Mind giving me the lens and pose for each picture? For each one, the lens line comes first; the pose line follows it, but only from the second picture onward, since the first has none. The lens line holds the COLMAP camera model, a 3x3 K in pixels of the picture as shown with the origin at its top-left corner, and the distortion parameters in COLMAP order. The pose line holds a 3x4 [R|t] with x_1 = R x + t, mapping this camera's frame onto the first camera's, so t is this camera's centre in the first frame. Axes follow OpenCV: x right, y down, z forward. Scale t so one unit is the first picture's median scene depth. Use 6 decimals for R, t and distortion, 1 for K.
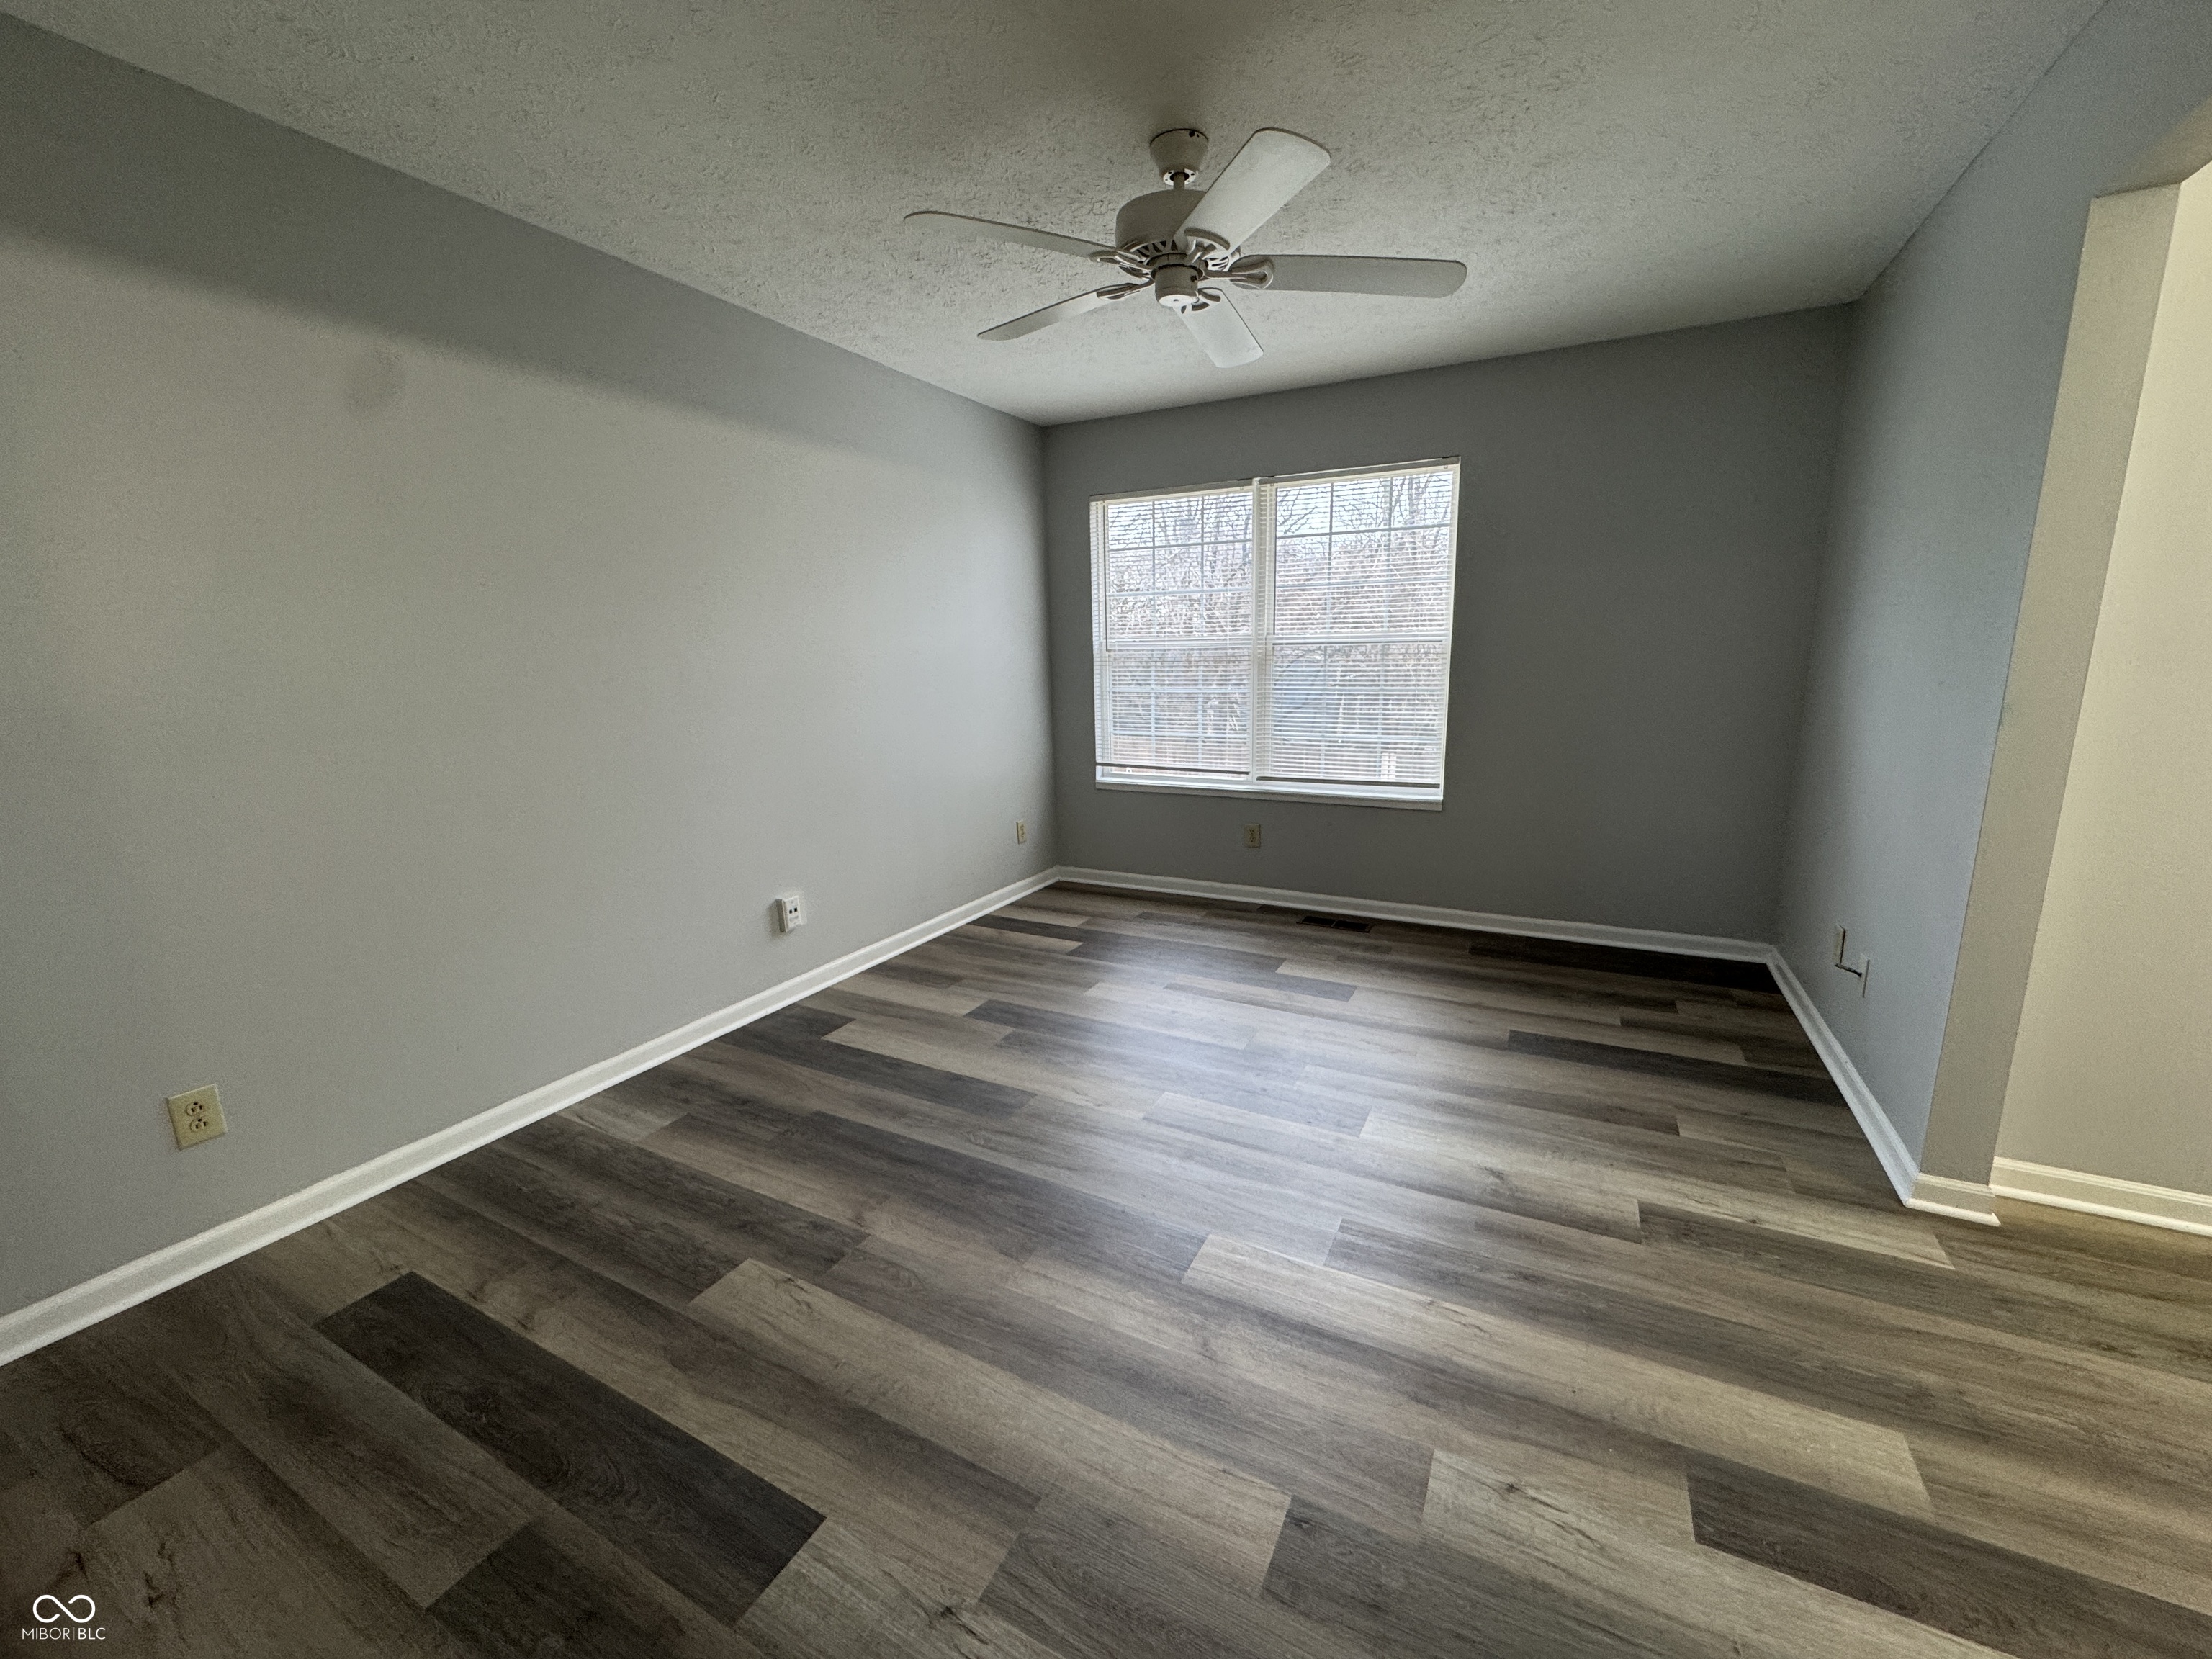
lens RADIAL K [[882.3, 0, 1103.5], [0, 882.3, 830.0], [0, 0, 1]] dist [-0.003800, 0.000206]
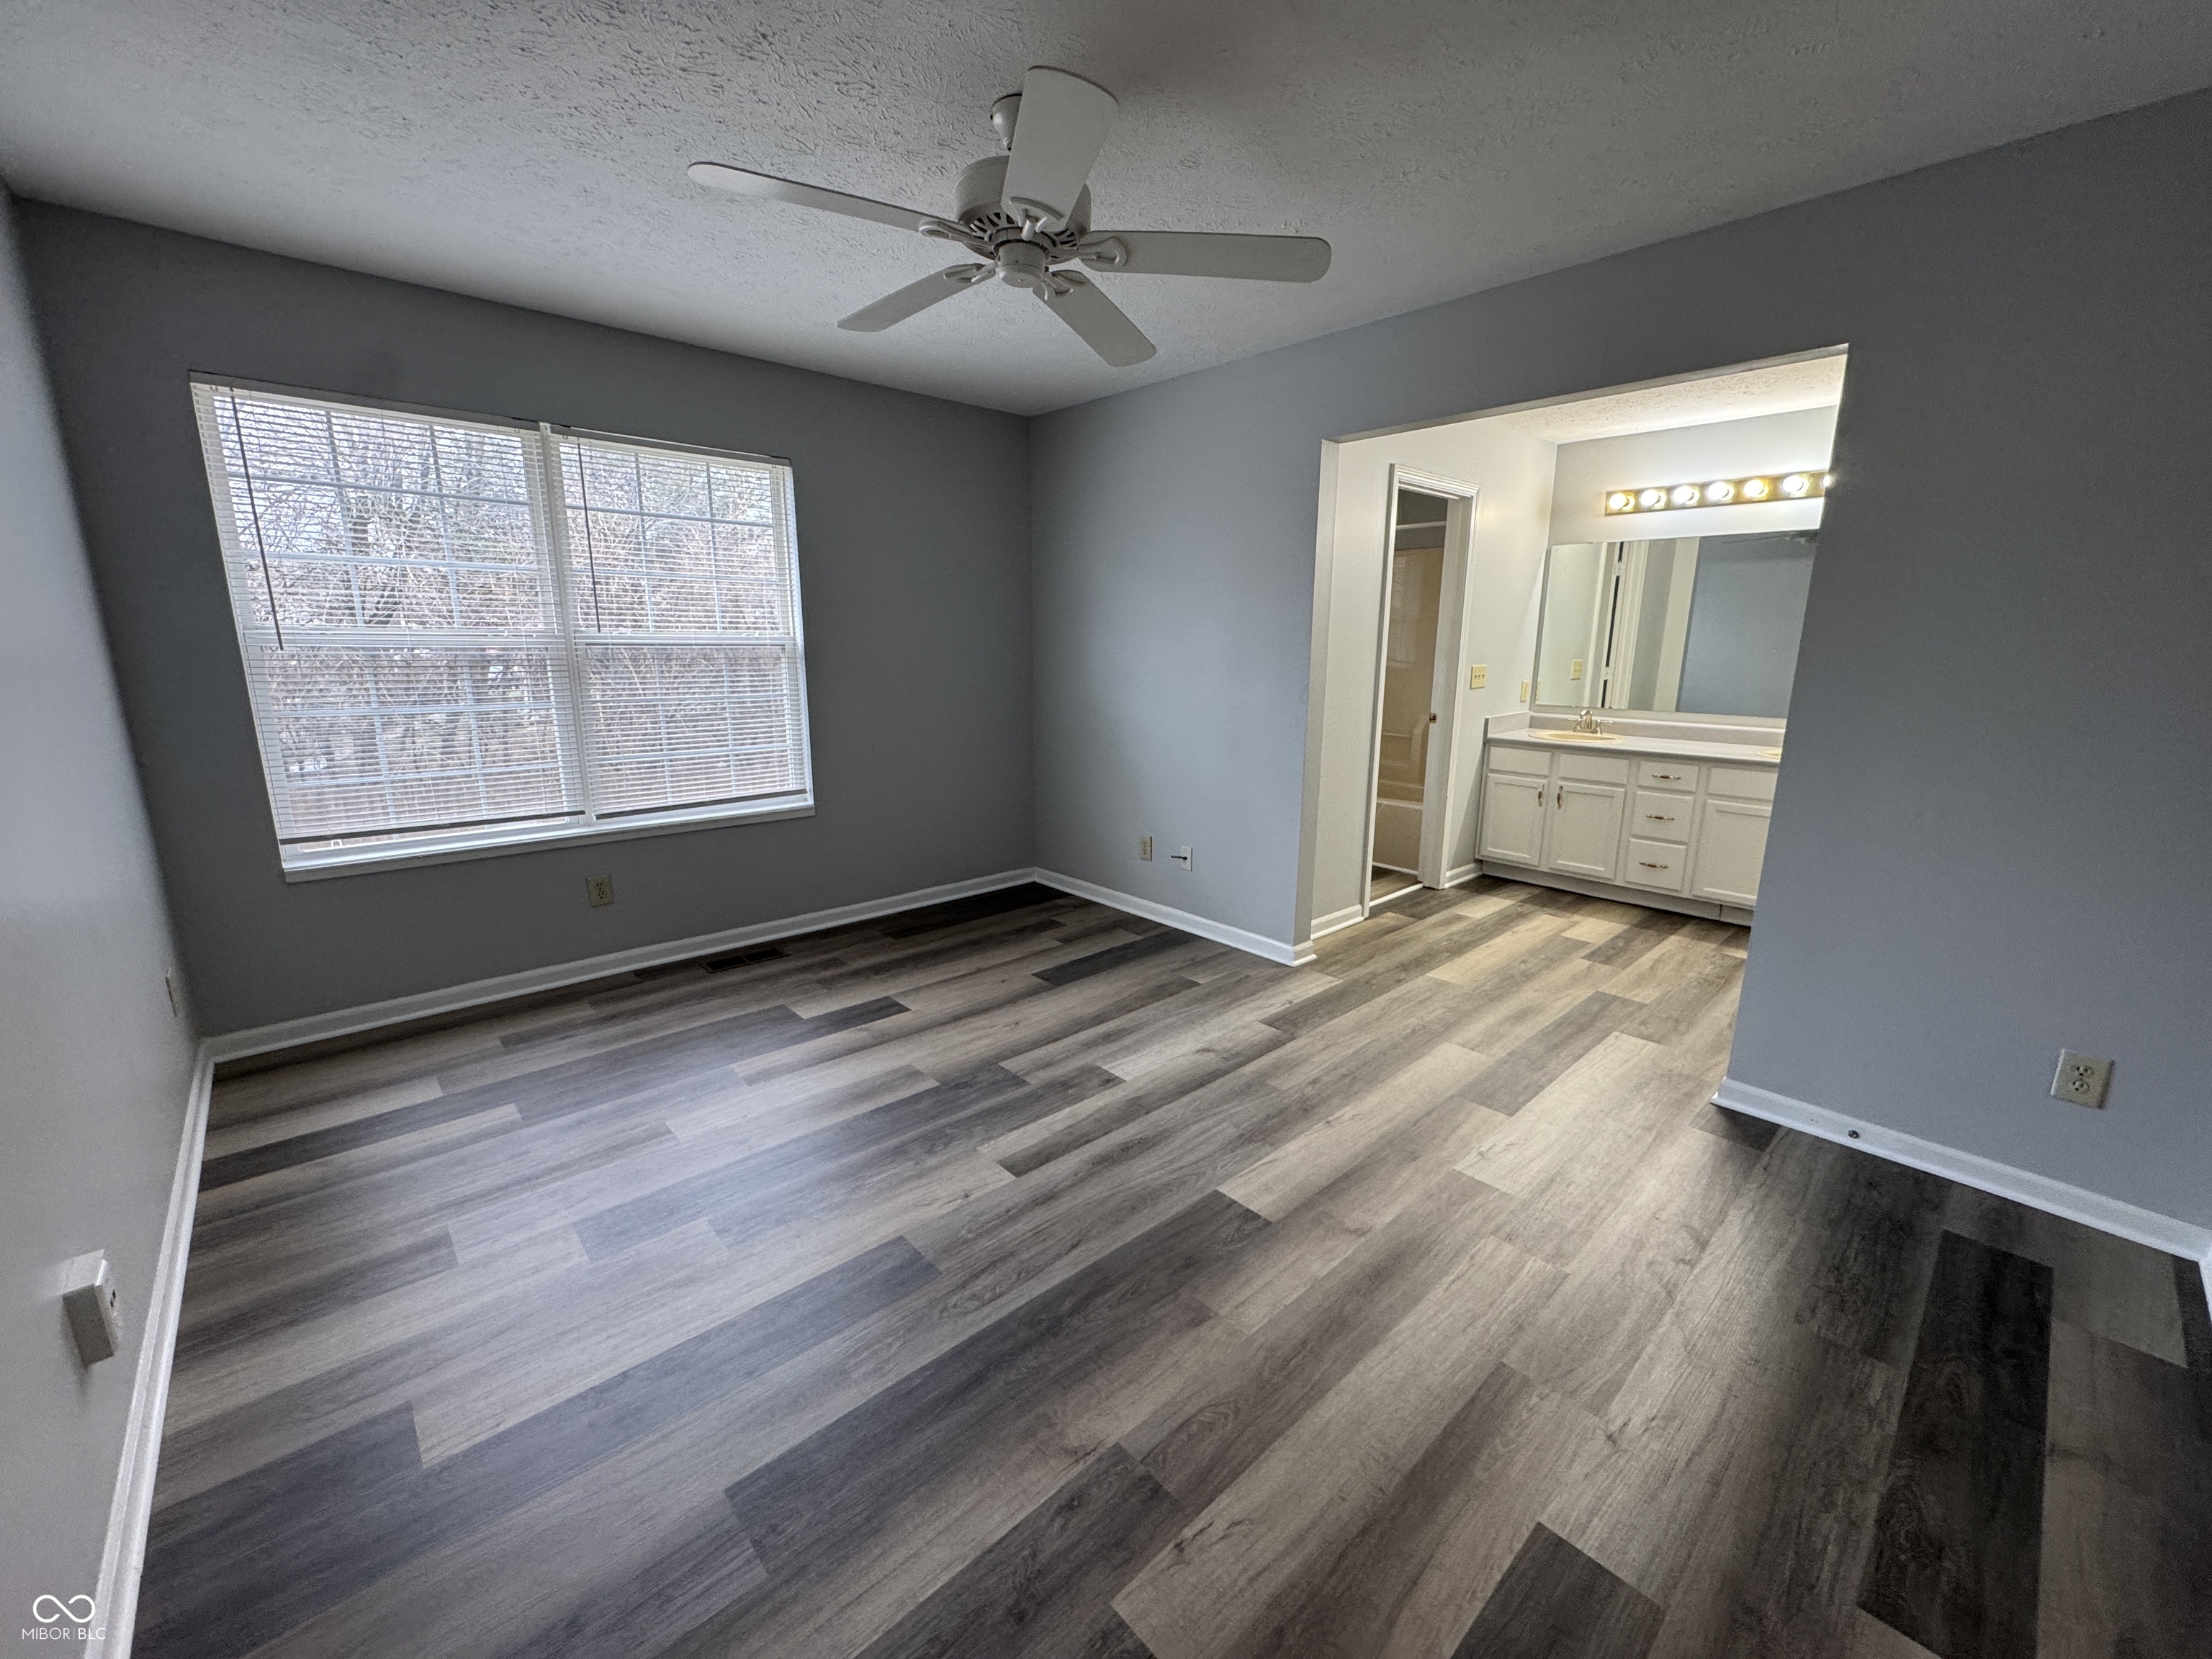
lens RADIAL K [[897.7, 0, 1086.8], [0, 897.7, 826.3], [0, 0, 1]] dist [-0.000287, 0.000090]
pose [[0.336866, -0.171037, 0.925888, -0.561725], [0.173970, 0.977737, 0.117319, -0.092528], [-0.925341, 0.121556, 0.359121, 0.433550]]
